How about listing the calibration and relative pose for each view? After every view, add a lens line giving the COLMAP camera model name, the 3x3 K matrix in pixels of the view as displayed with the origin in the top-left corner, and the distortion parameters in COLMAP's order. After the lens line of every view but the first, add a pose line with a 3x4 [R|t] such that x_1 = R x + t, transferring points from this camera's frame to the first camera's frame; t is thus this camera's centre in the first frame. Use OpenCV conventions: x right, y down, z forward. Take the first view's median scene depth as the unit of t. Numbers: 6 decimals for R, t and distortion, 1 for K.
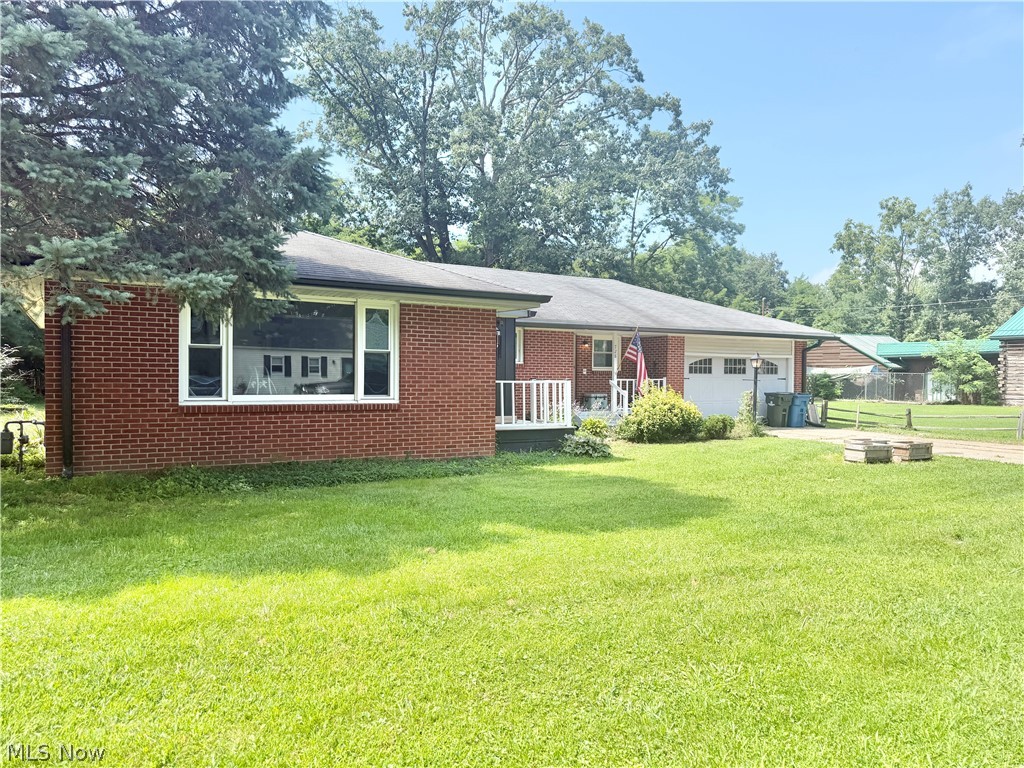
lens RADIAL K [[719.6, 0, 508.6], [0, 719.6, 389.2], [0, 0, 1]] dist [0.074566, -0.096702]
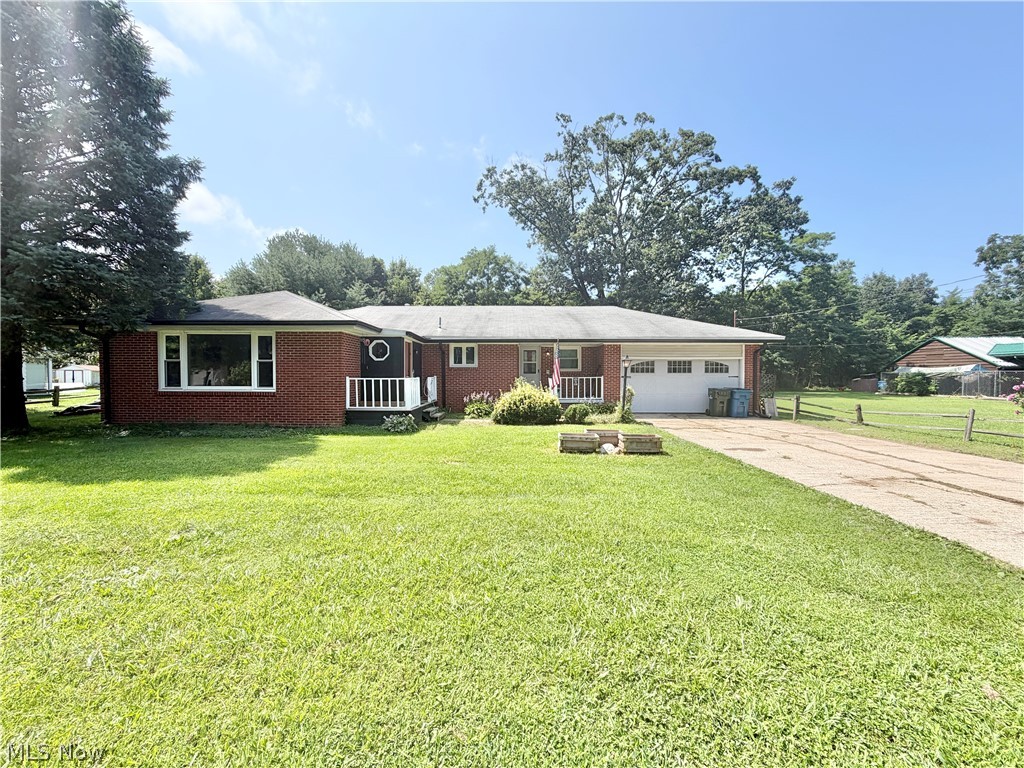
lens RADIAL K [[407.0, 0, 508.5], [0, 407.0, 384.7], [0, 0, 1]] dist [-0.000112, -0.000282]
pose [[0.863304, 0.003934, -0.504668, 0.419314], [-0.004021, 0.999991, 0.000916, 0.000022], [0.504667, 0.001239, 0.863313, 0.245249]]
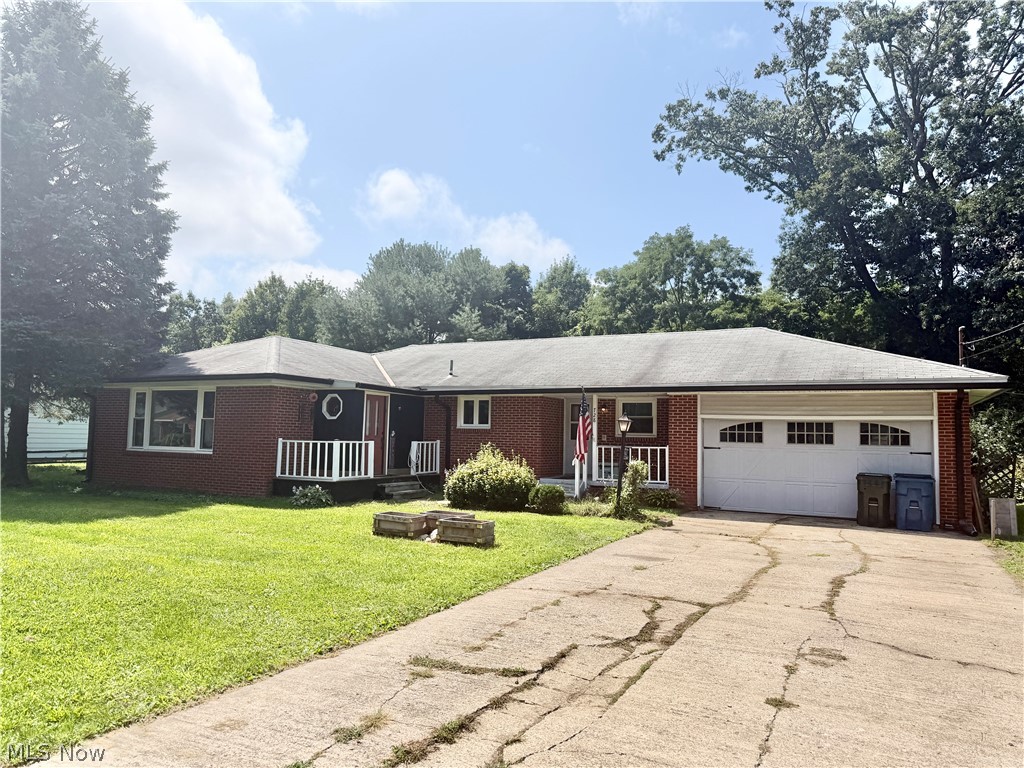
lens RADIAL K [[719.6, 0, 508.6], [0, 719.6, 389.2], [0, 0, 1]] dist [0.074566, -0.096702]
pose [[0.540145, -0.055832, -0.839718, 0.764488], [-0.034533, 0.995486, -0.088402, -0.001174], [0.840863, 0.076748, 0.535779, 0.373905]]
